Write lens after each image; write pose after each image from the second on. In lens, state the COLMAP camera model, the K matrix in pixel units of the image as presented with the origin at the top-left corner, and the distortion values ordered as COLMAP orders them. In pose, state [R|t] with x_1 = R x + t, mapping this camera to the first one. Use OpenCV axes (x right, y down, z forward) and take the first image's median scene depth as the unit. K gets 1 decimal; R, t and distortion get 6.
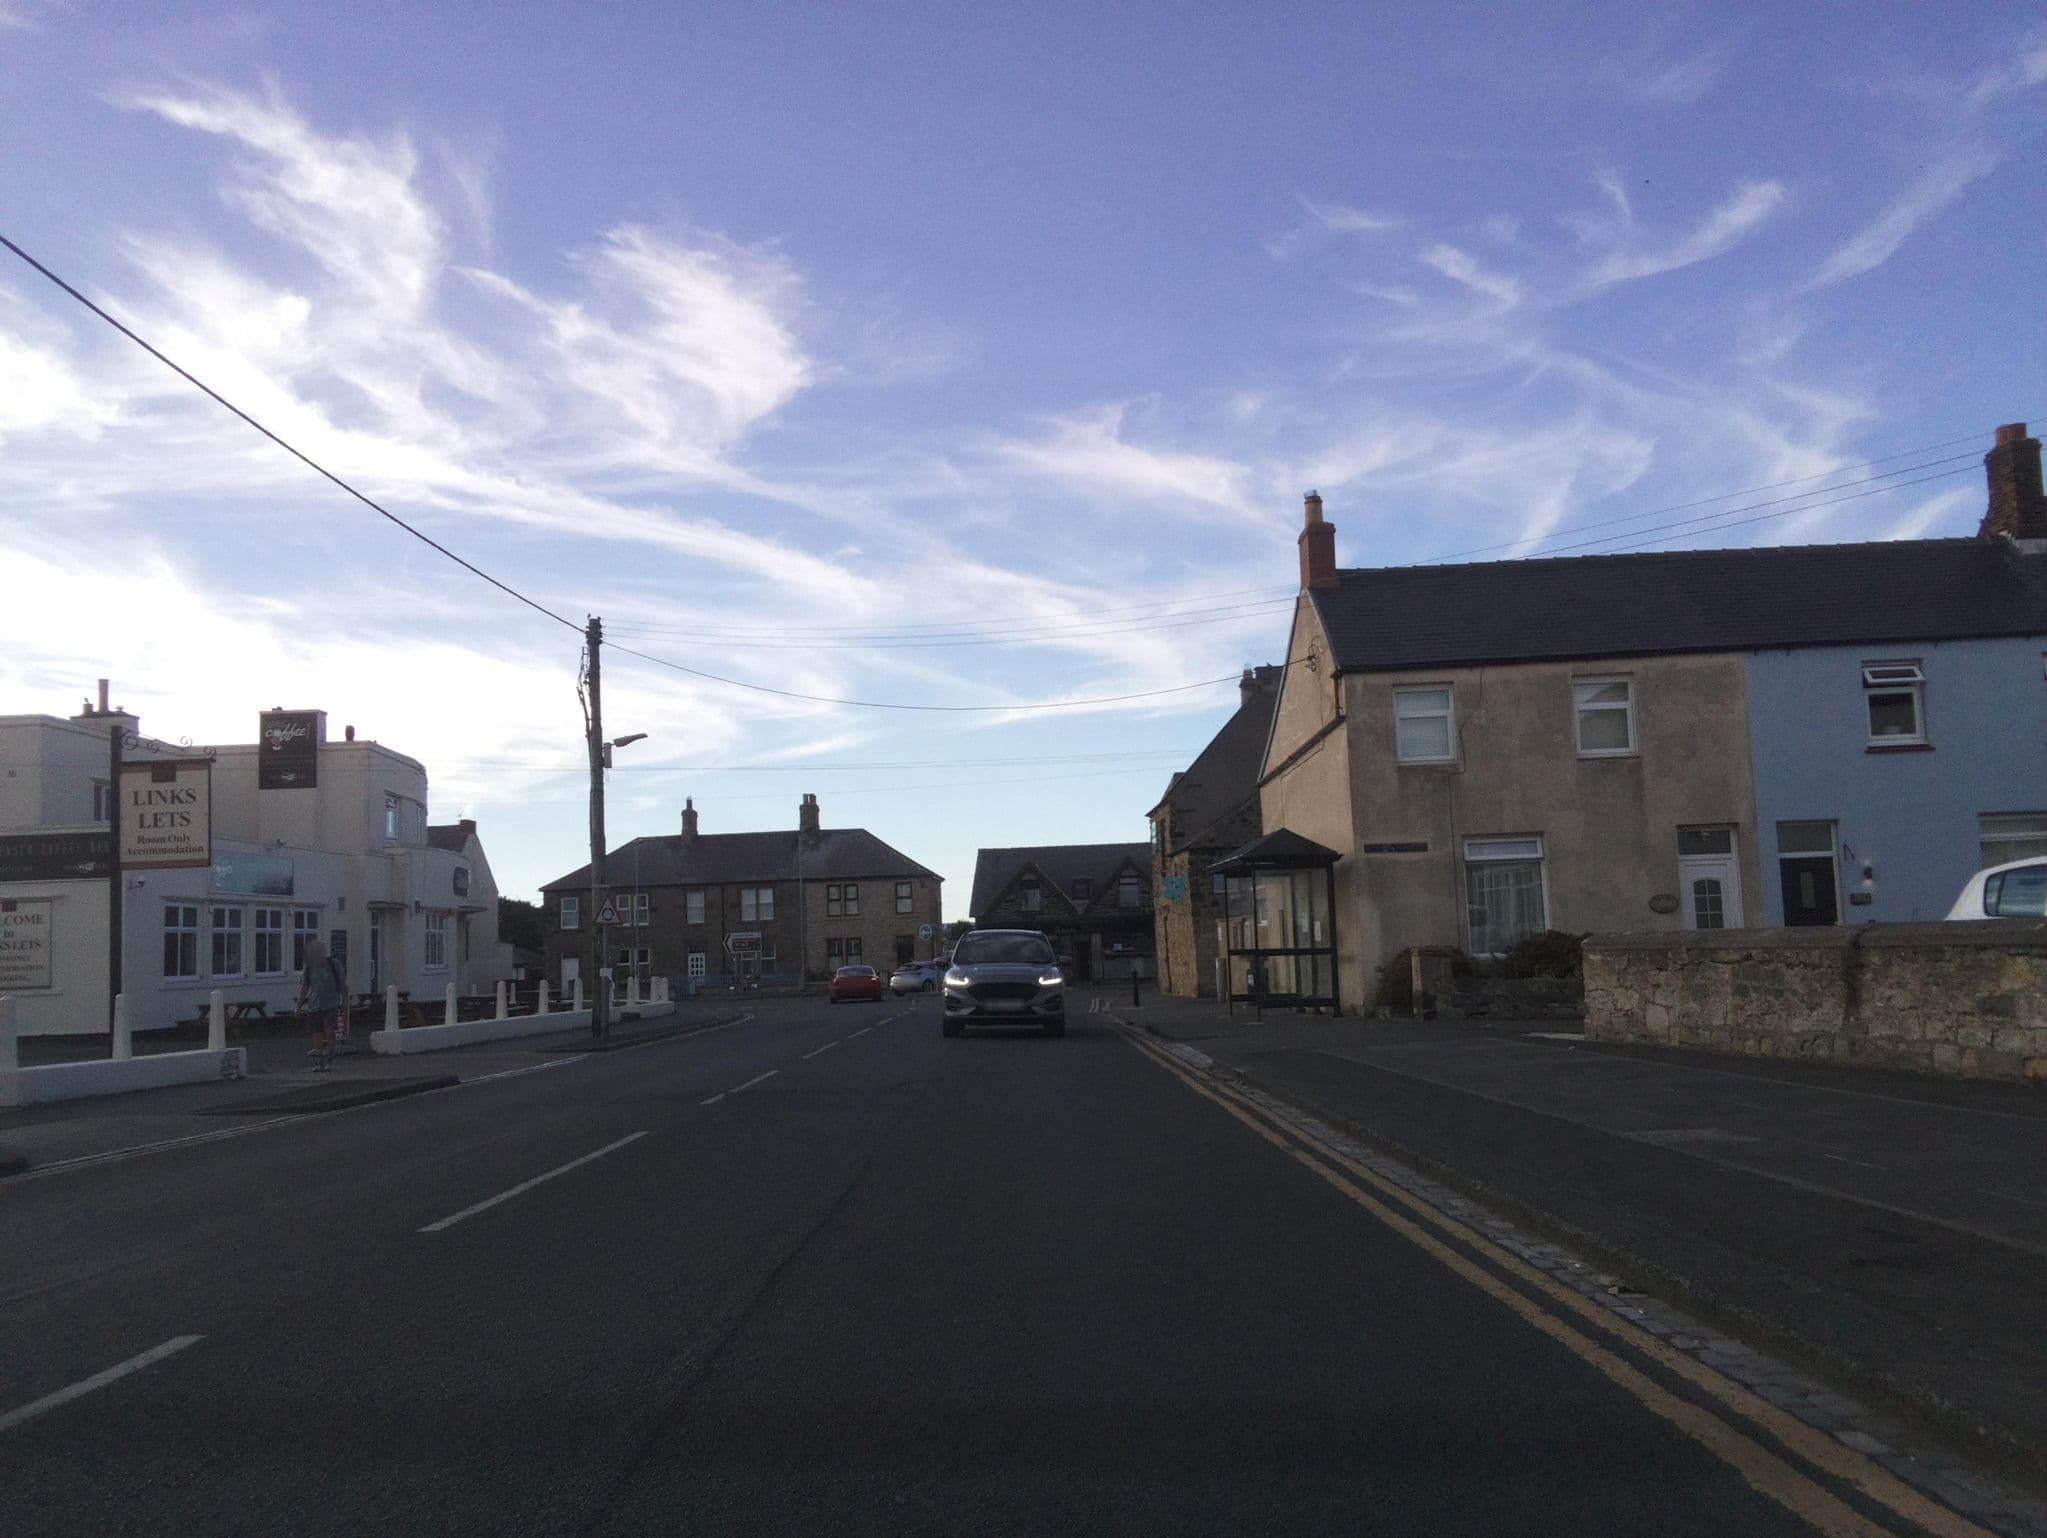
lens RADIAL K [[1616.9, 0, 991.0], [0, 1616.9, 766.9], [0, 0, 1]] dist [0.009981, -0.067228]
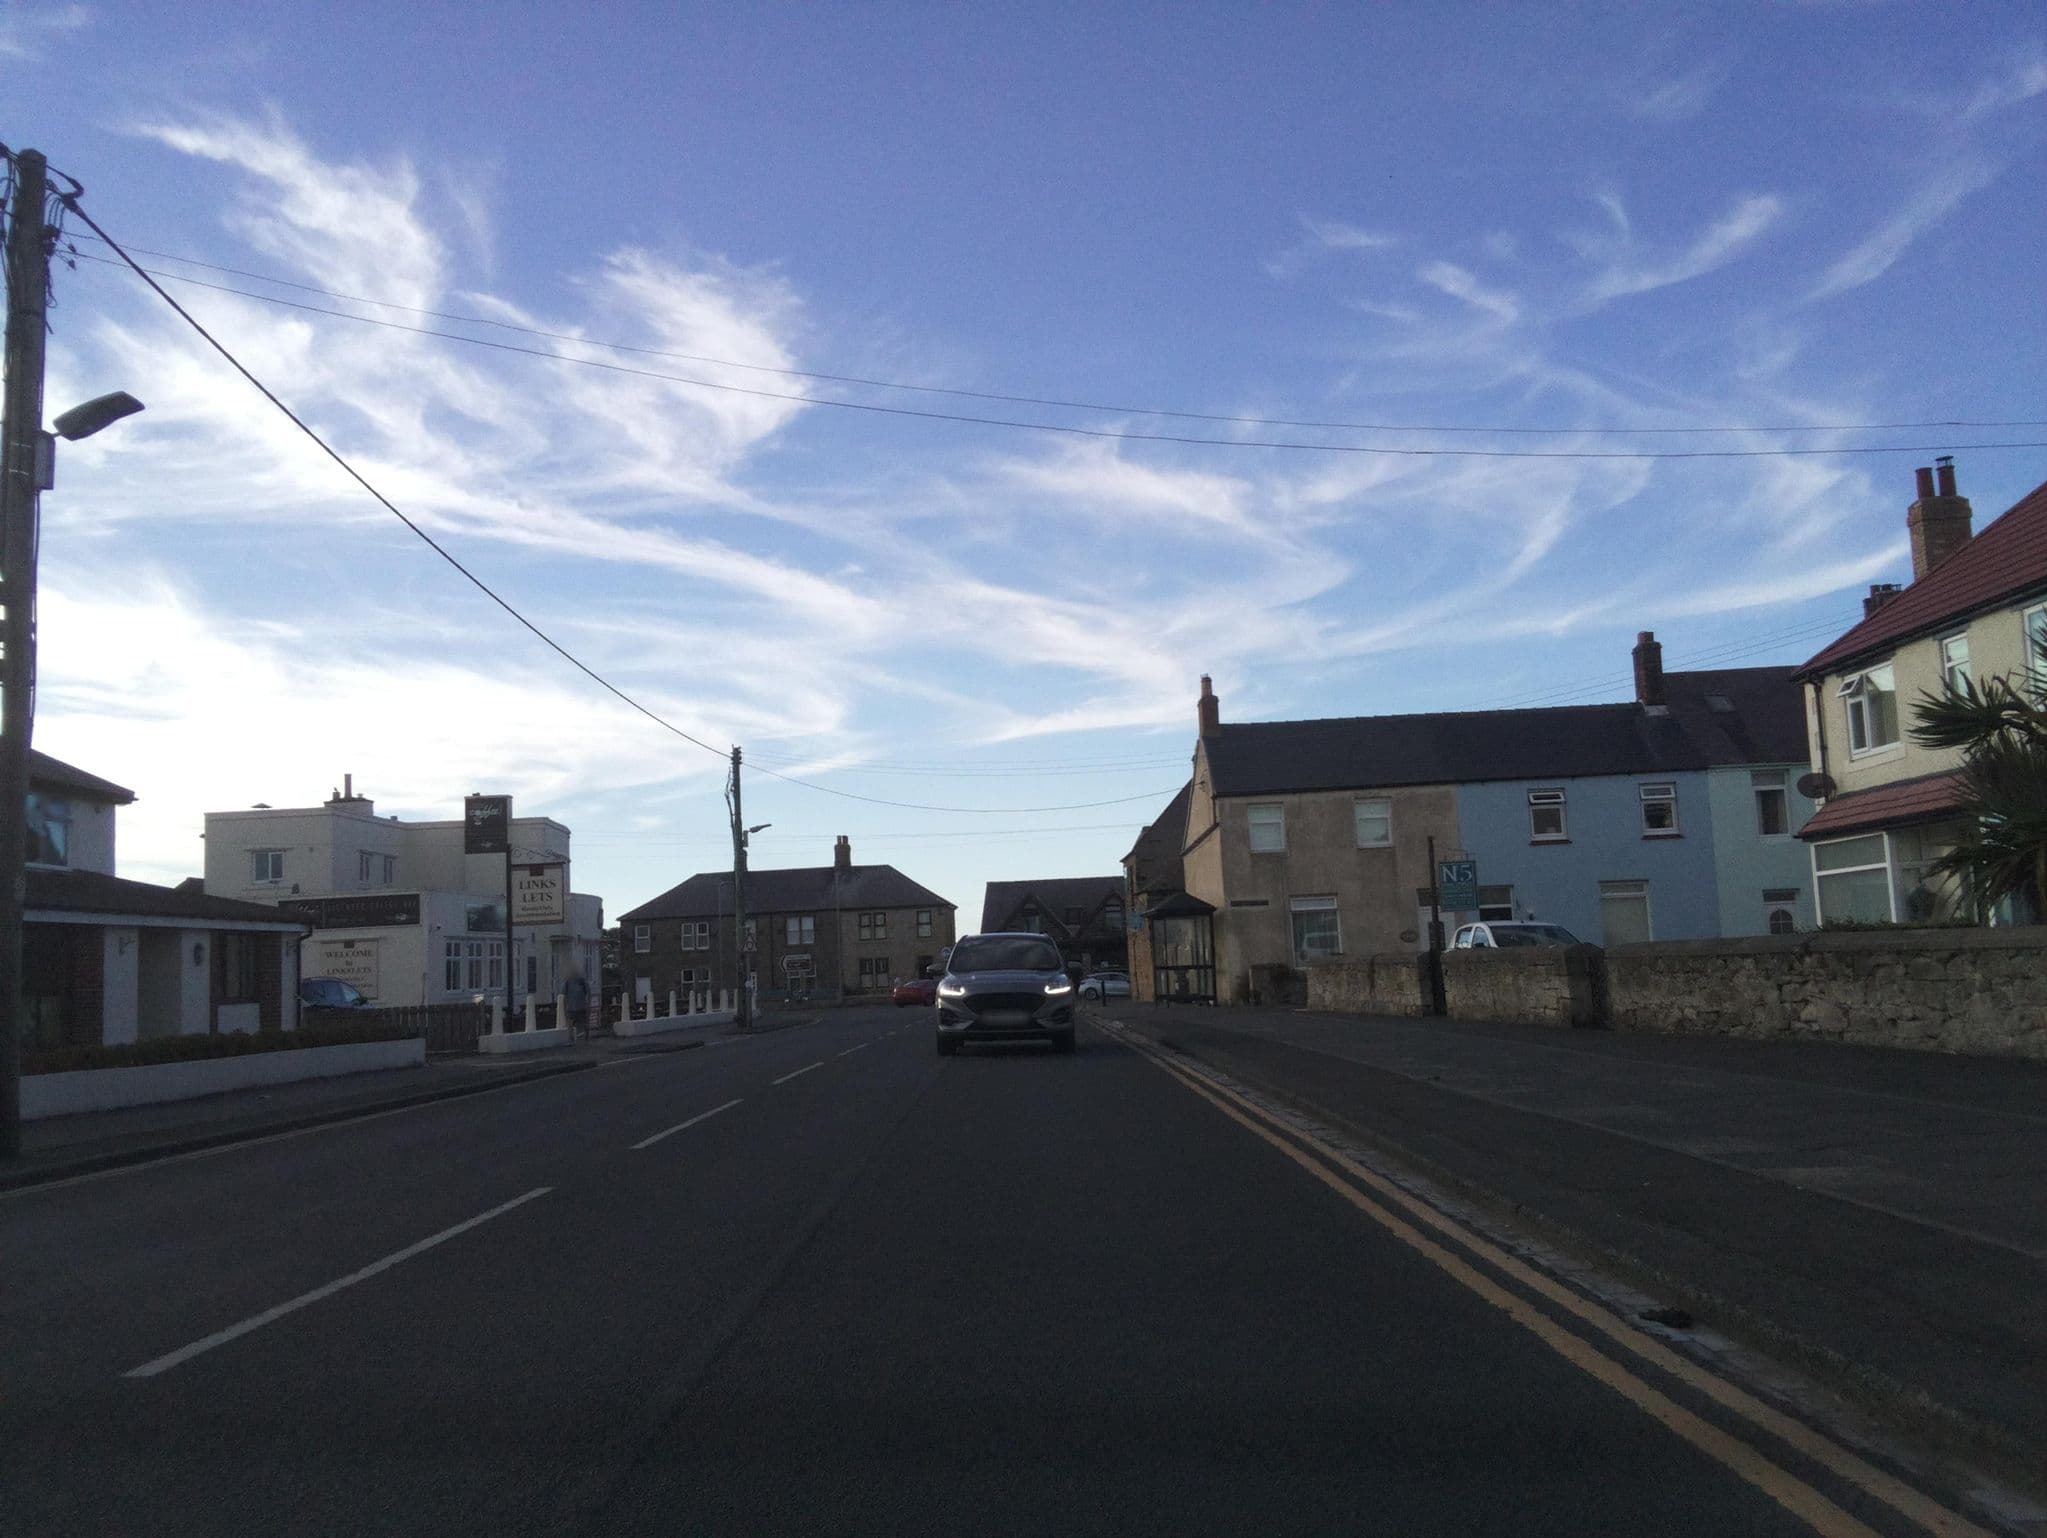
lens RADIAL K [[1668.8, 0, 1023.5], [0, 1668.8, 769.0], [0, 0, 1]] dist [0.008970, -0.046021]
pose [[0.999817, -0.005558, 0.018303, -0.004930], [0.005666, 0.999967, -0.005853, -0.037734], [-0.018270, 0.005956, 0.999815, -0.336550]]
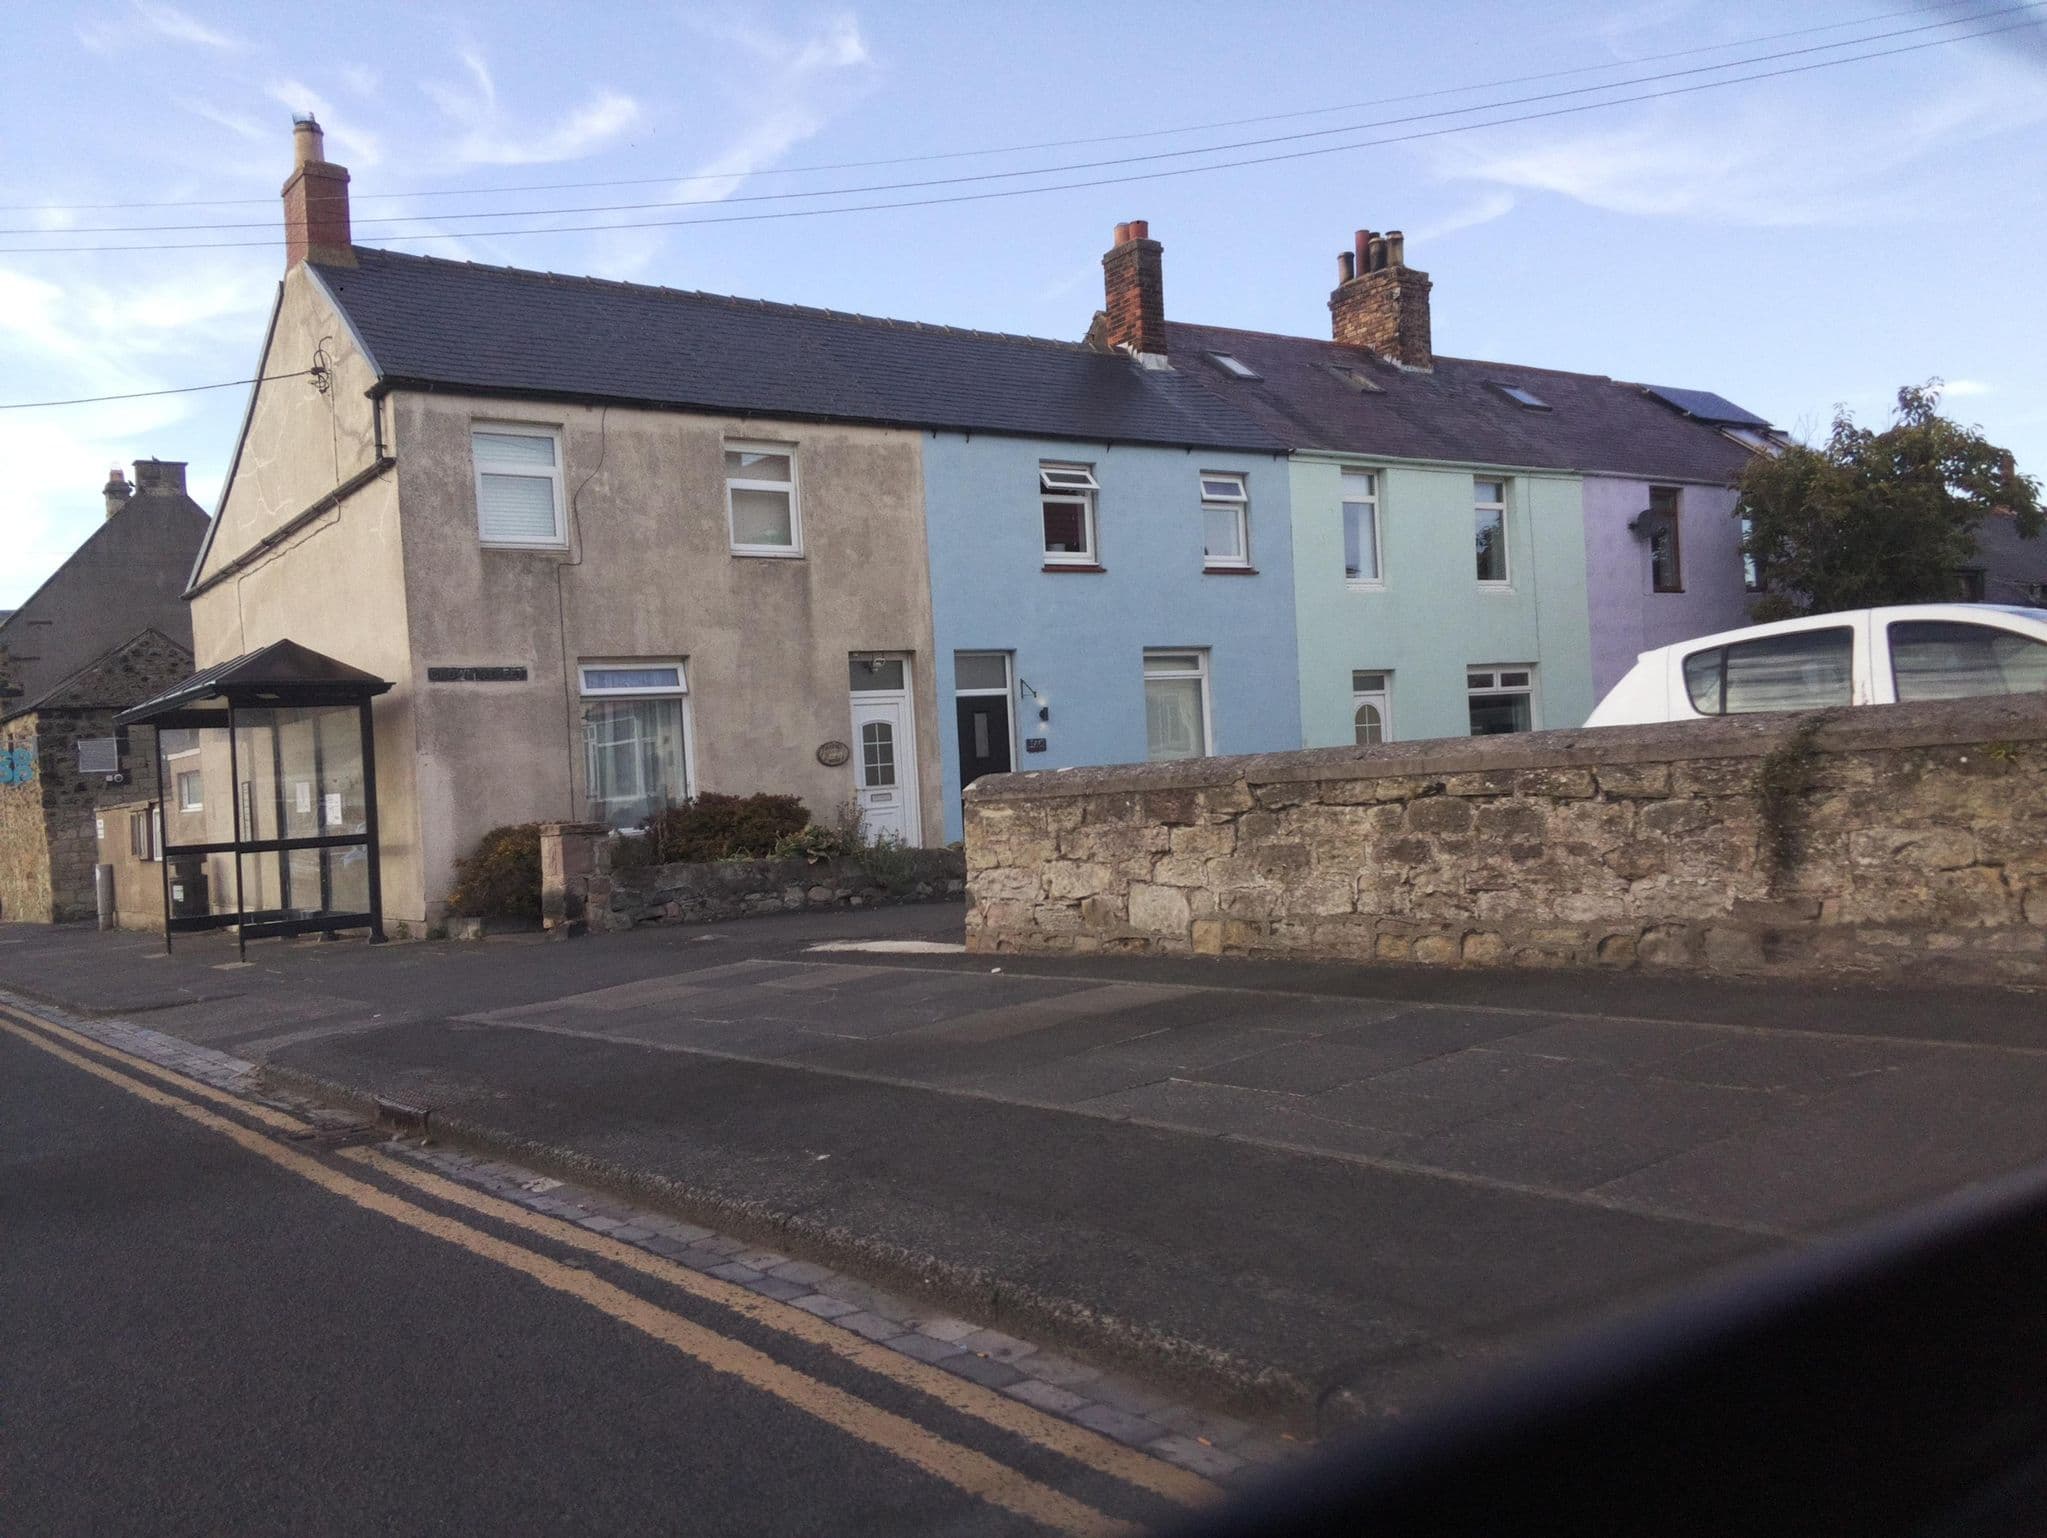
lens RADIAL K [[1577.6, 0, 1023.5], [0, 1577.6, 769.0], [0, 0, 1]] dist [0.144947, -0.264532]
pose [[0.763958, -0.020706, 0.644934, 0.001721], [-0.023733, 0.997907, 0.060152, 0.021281], [-0.644829, -0.061260, 0.761868, 0.177732]]
